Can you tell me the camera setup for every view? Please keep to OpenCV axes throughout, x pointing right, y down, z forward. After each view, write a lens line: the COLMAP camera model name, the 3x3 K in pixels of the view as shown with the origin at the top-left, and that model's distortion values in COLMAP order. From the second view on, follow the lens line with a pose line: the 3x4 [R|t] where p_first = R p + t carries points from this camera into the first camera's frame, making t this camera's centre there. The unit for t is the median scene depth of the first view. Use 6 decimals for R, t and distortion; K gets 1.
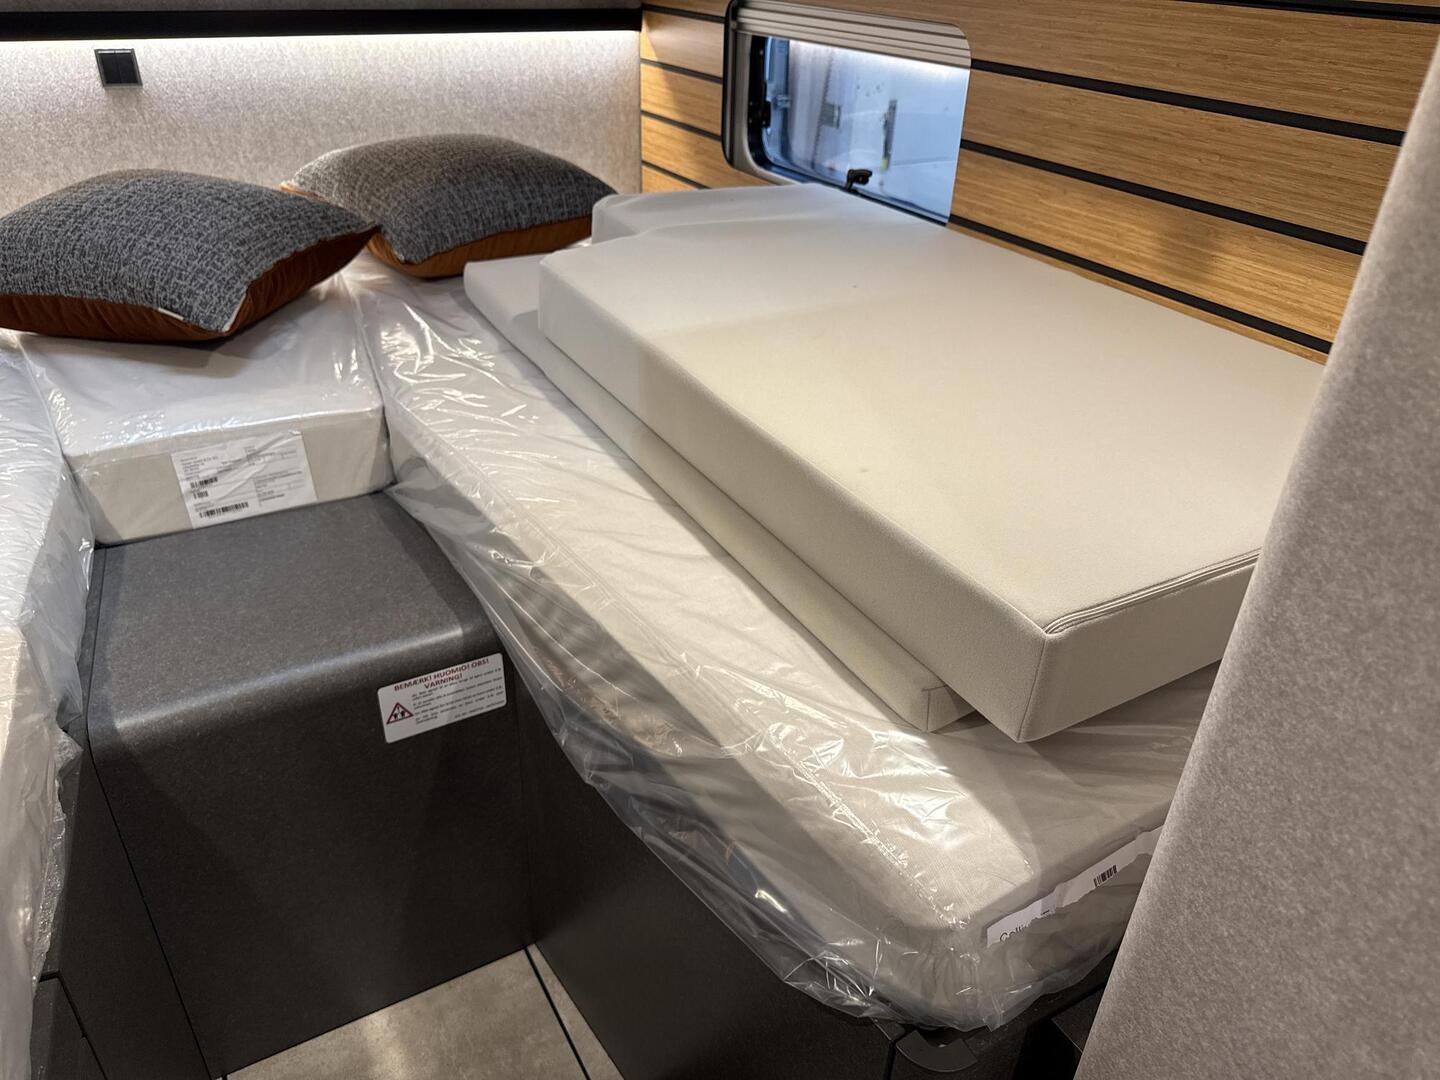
lens RADIAL K [[1019.3, 0, 720.4], [0, 1019.3, 532.3], [0, 0, 1]] dist [0.057490, -0.079066]
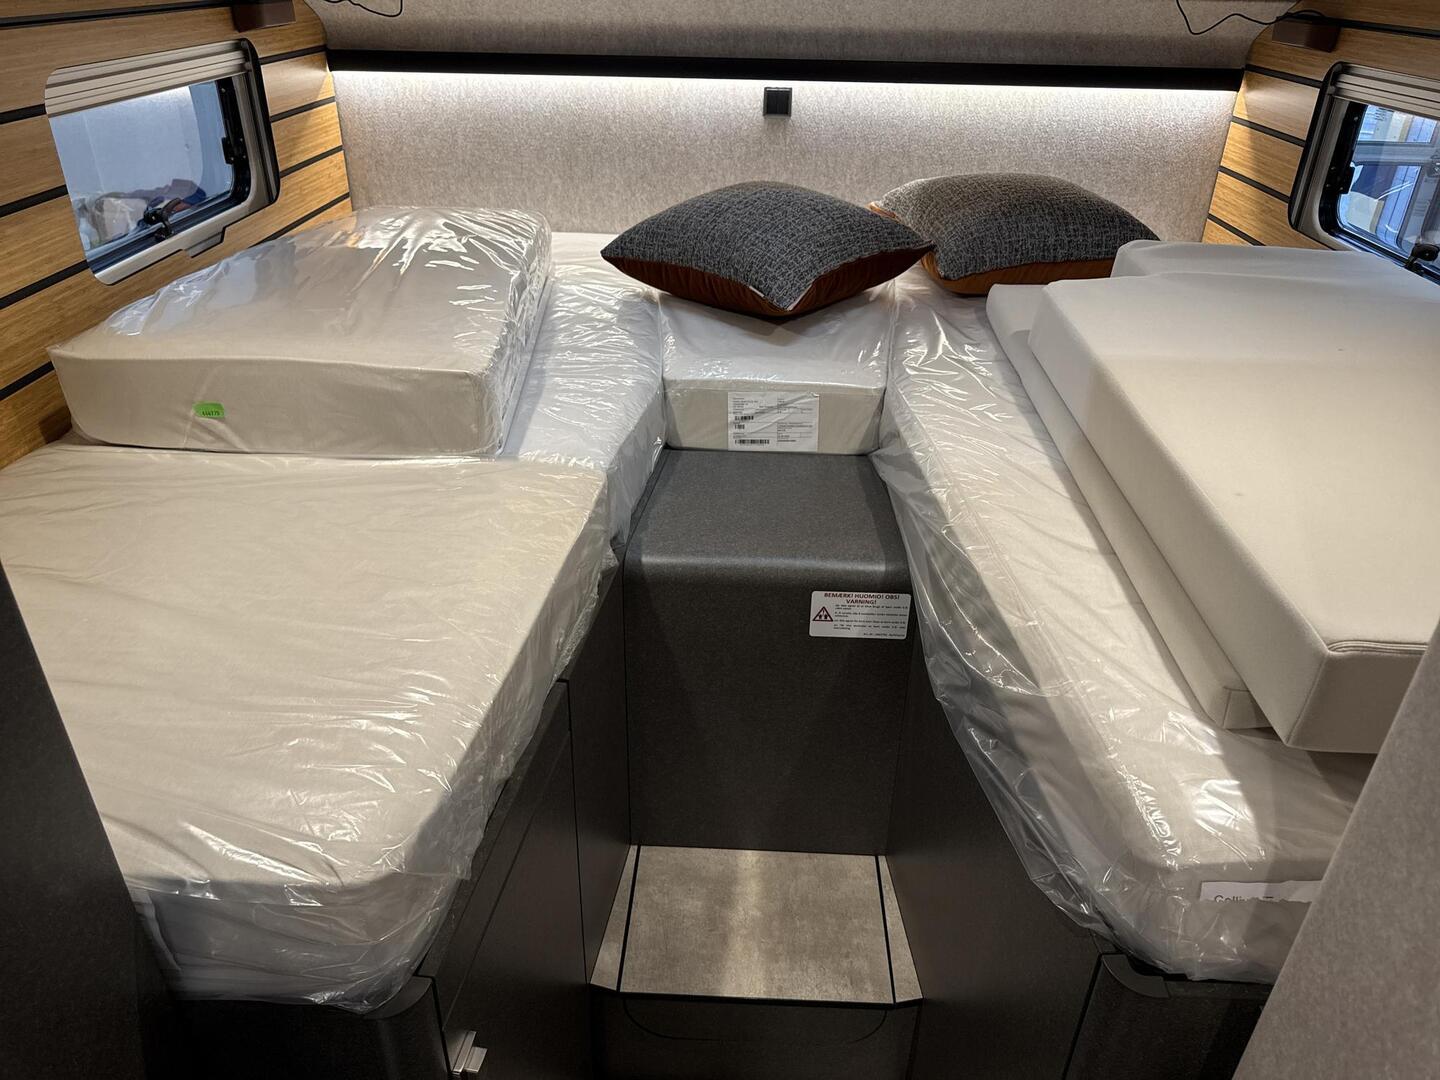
lens RADIAL K [[1019.3, 0, 720.4], [0, 1019.3, 532.3], [0, 0, 1]] dist [0.057490, -0.079066]
pose [[0.846724, 0.246493, -0.471487, 0.127385], [-0.260781, 0.964725, 0.036031, 0.053700], [0.463737, 0.092446, 0.881137, -0.157994]]
